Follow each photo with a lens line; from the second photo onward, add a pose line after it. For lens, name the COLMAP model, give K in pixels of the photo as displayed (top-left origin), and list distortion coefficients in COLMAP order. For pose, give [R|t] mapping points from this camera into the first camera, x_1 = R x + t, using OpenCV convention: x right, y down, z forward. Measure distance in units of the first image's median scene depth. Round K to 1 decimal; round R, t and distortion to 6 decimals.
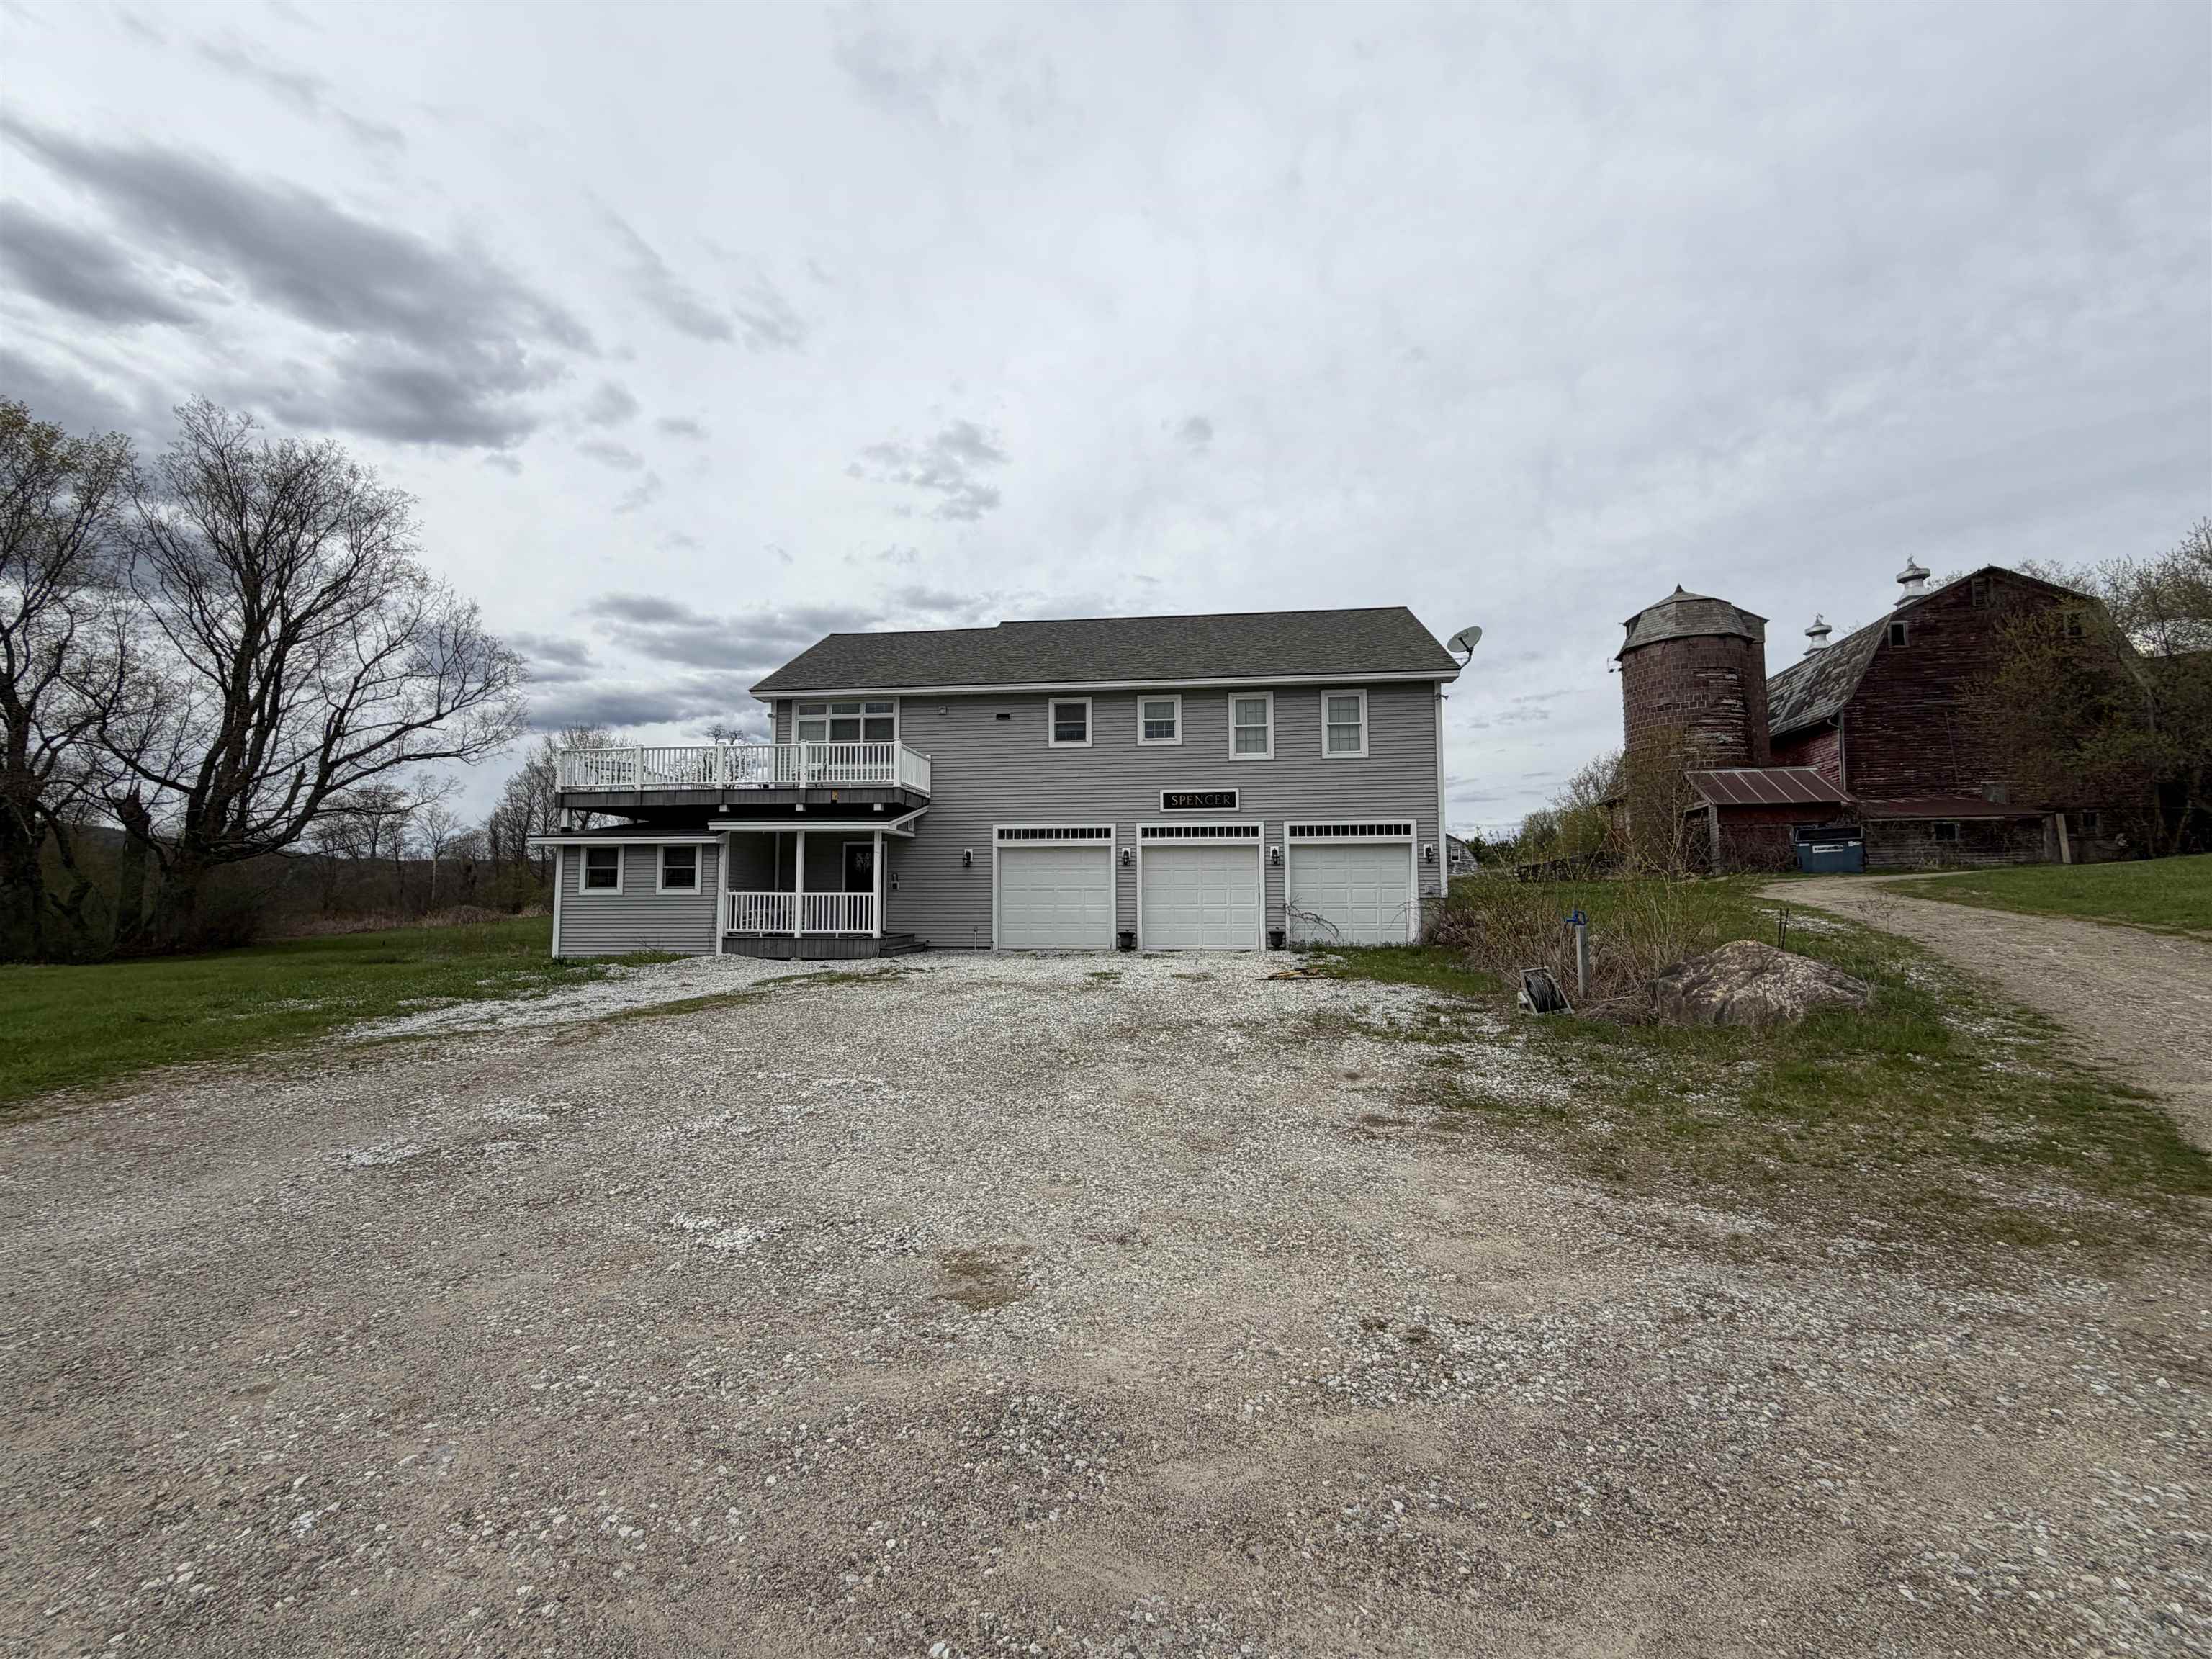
lens RADIAL K [[880.1, 0, 1106.0], [0, 880.1, 829.5], [0, 0, 1]] dist [0.000826, -0.000344]
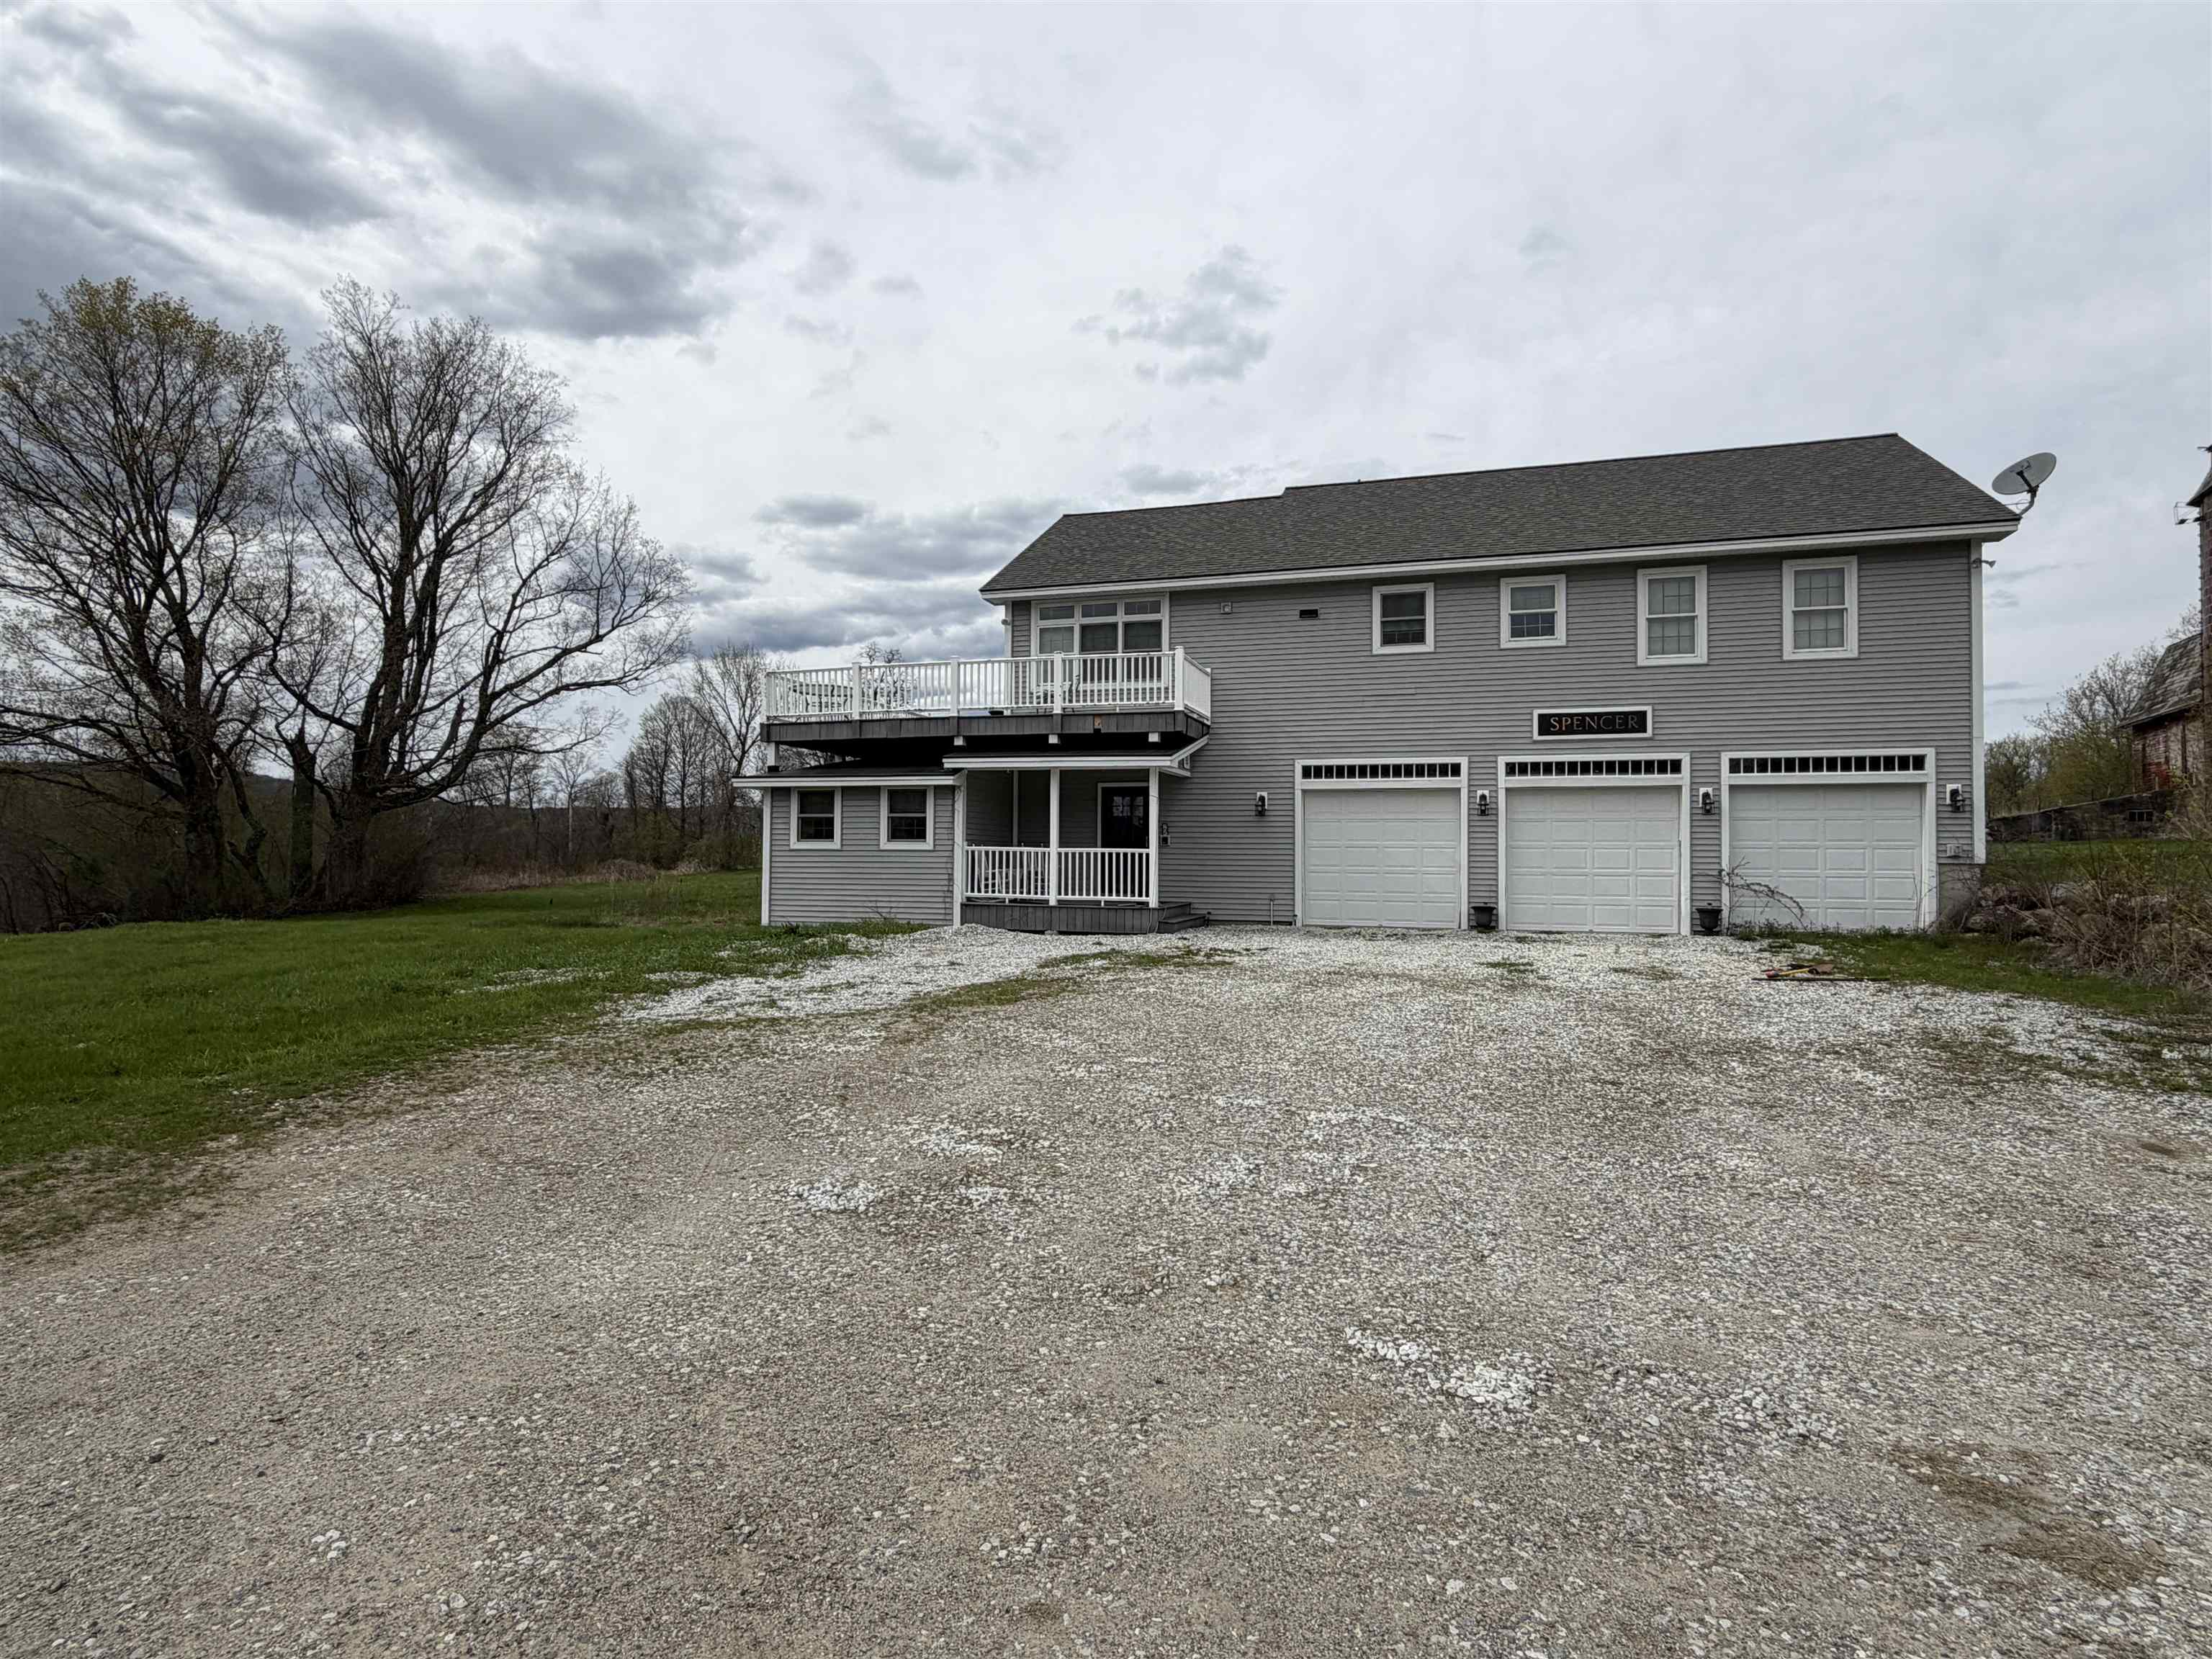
lens RADIAL K [[1118.1, 0, 1106.0], [0, 1118.1, 829.5], [0, 0, 1]] dist [-0.001271, 0.000689]
pose [[0.982292, 0.005096, -0.187288, -0.110273], [0.004890, 0.998592, 0.052819, 0.002869], [0.187293, -0.052800, 0.980884, 0.033908]]
